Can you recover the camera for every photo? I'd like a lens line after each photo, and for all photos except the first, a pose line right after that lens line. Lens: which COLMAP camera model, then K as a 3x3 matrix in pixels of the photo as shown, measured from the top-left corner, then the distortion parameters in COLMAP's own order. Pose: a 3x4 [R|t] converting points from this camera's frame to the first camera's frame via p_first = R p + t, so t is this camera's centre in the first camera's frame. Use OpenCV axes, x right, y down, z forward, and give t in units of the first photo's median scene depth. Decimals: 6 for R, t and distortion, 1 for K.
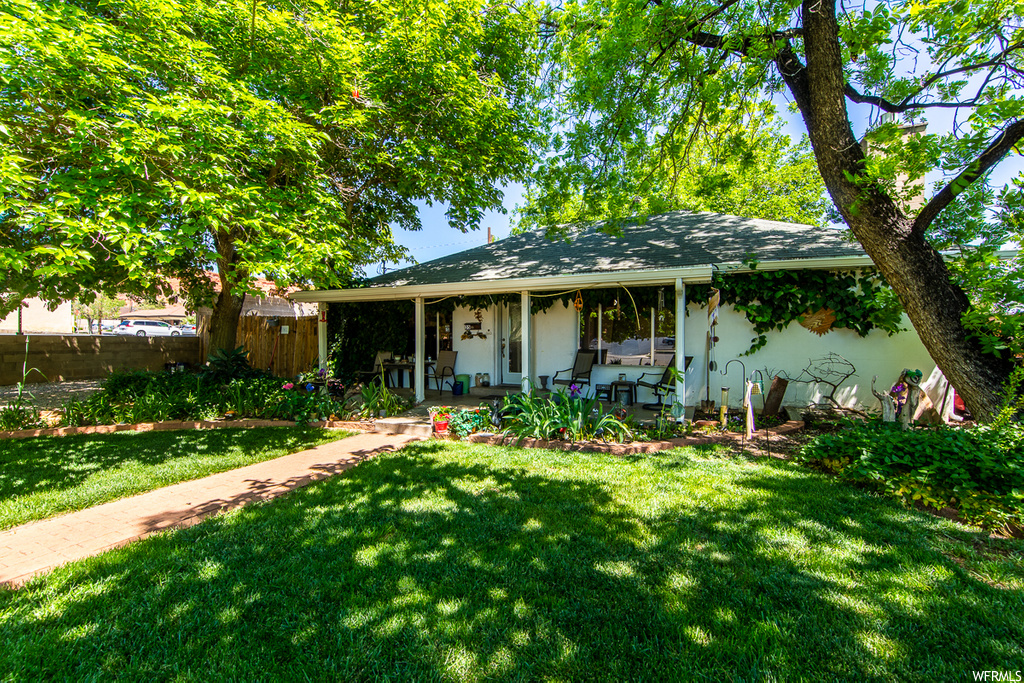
lens RADIAL K [[433.2, 0, 515.0], [0, 433.2, 348.3], [0, 0, 1]] dist [0.010713, 0.000426]
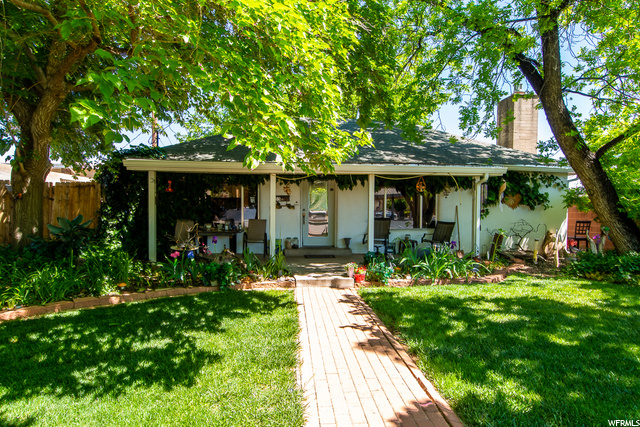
lens RADIAL K [[376.3, 0, 319.5], [0, 376.3, 216.6], [0, 0, 1]] dist [0.007311, 0.001873]
pose [[0.870194, -0.002161, 0.492704, -0.701882], [0.001879, 0.999998, 0.001067, -0.002598], [-0.492705, -0.000002, 0.870196, 0.071865]]
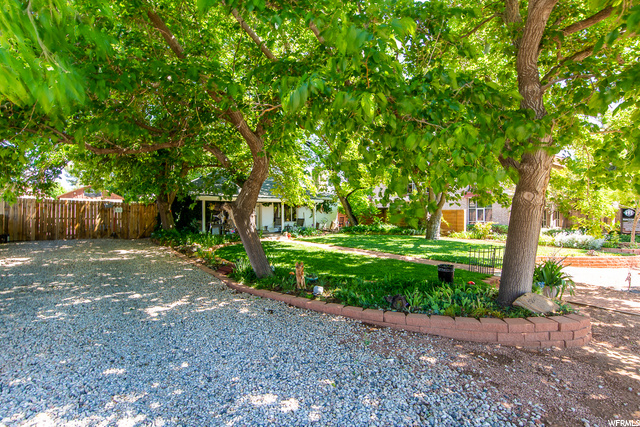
lens RADIAL K [[312.8, 0, 322.4], [0, 312.8, 212.8], [0, 0, 1]] dist [0.000151, -0.000012]
pose [[0.463456, -0.005672, 0.886102, -2.257555], [0.019657, 0.999799, -0.003881, -0.022713], [-0.885902, 0.019217, 0.463475, -0.566606]]
